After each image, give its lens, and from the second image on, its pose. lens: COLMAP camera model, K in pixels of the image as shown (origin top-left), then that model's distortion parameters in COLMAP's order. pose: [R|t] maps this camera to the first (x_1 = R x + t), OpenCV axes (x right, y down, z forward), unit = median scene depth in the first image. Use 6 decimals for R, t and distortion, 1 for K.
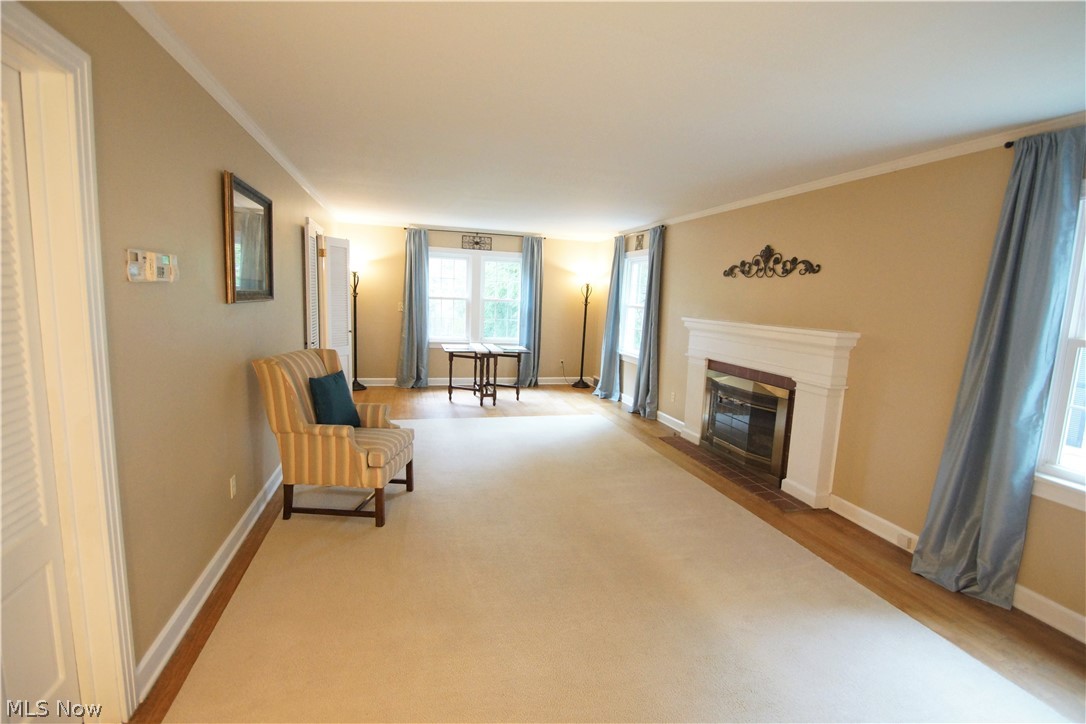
lens RADIAL K [[498.1, 0, 552.5], [0, 498.1, 362.9], [0, 0, 1]] dist [0.017042, -0.018054]
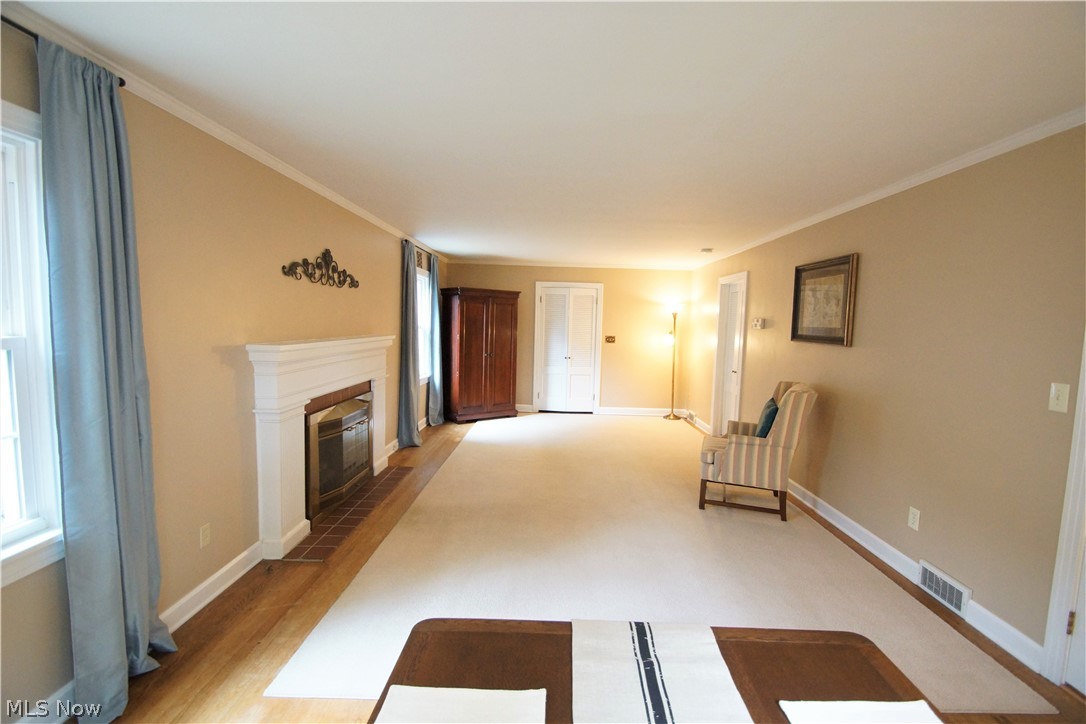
lens RADIAL K [[481.0, 0, 549.7], [0, 481.0, 361.5], [0, 0, 1]] dist [0.013904, -0.016474]
pose [[-0.953636, -0.092750, 0.286314, -0.178915], [-0.027827, 0.974427, 0.222976, -0.213888], [-0.299673, 0.204670, -0.931829, 1.509902]]
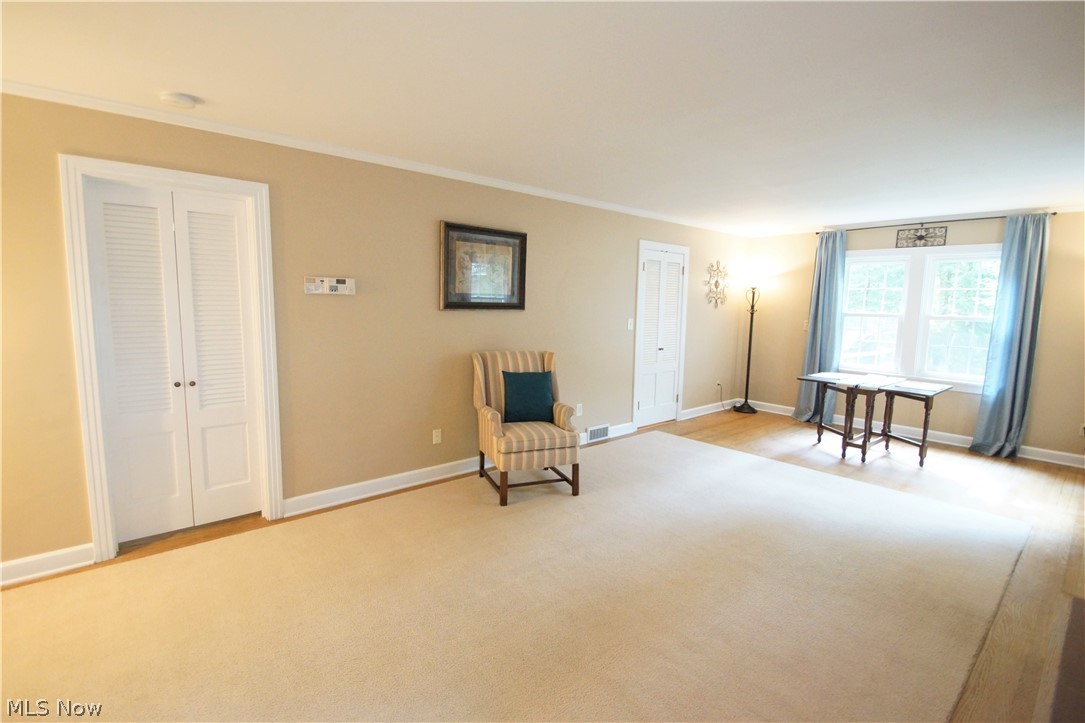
lens RADIAL K [[504.0, 0, 548.5], [0, 504.0, 363.0], [0, 0, 1]] dist [0.017700, -0.019095]
pose [[0.423075, 0.076986, -0.902818, 0.447574], [-0.124930, 0.991824, 0.026032, -0.023442], [0.897441, 0.101776, 0.429234, 0.357636]]
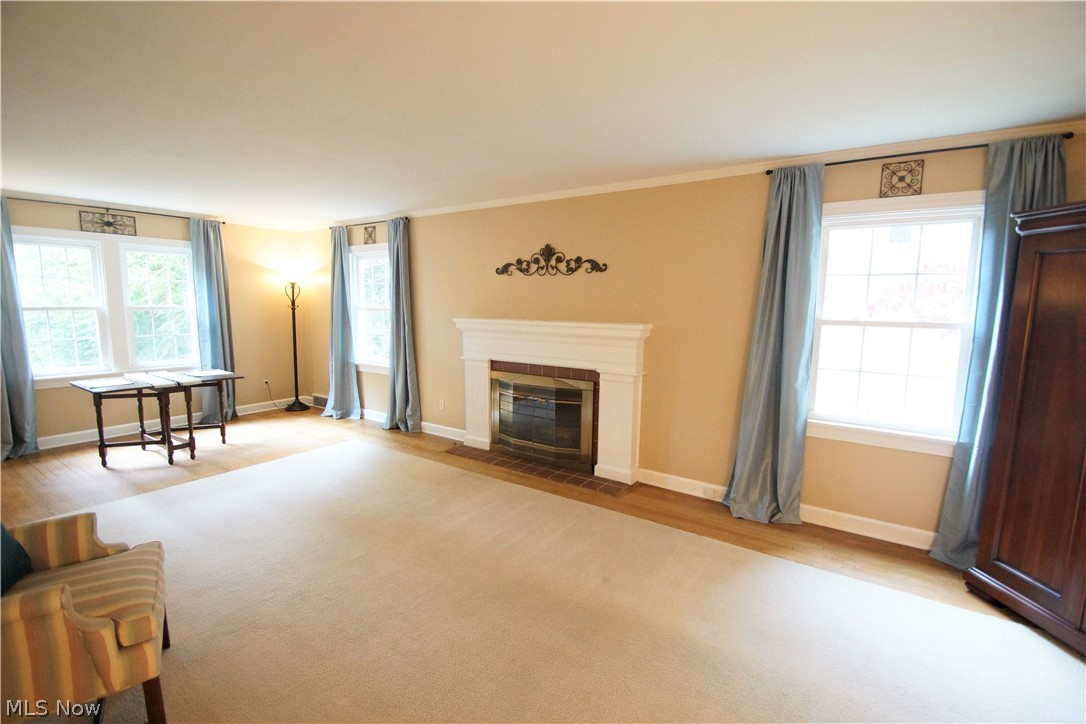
lens RADIAL K [[481.0, 0, 549.7], [0, 481.0, 361.5], [0, 0, 1]] dist [0.013904, -0.016474]
pose [[0.769446, -0.112061, 0.628804, -0.188869], [0.107479, 0.993167, 0.045476, -0.035552], [-0.629604, 0.032592, 0.776233, 0.208971]]
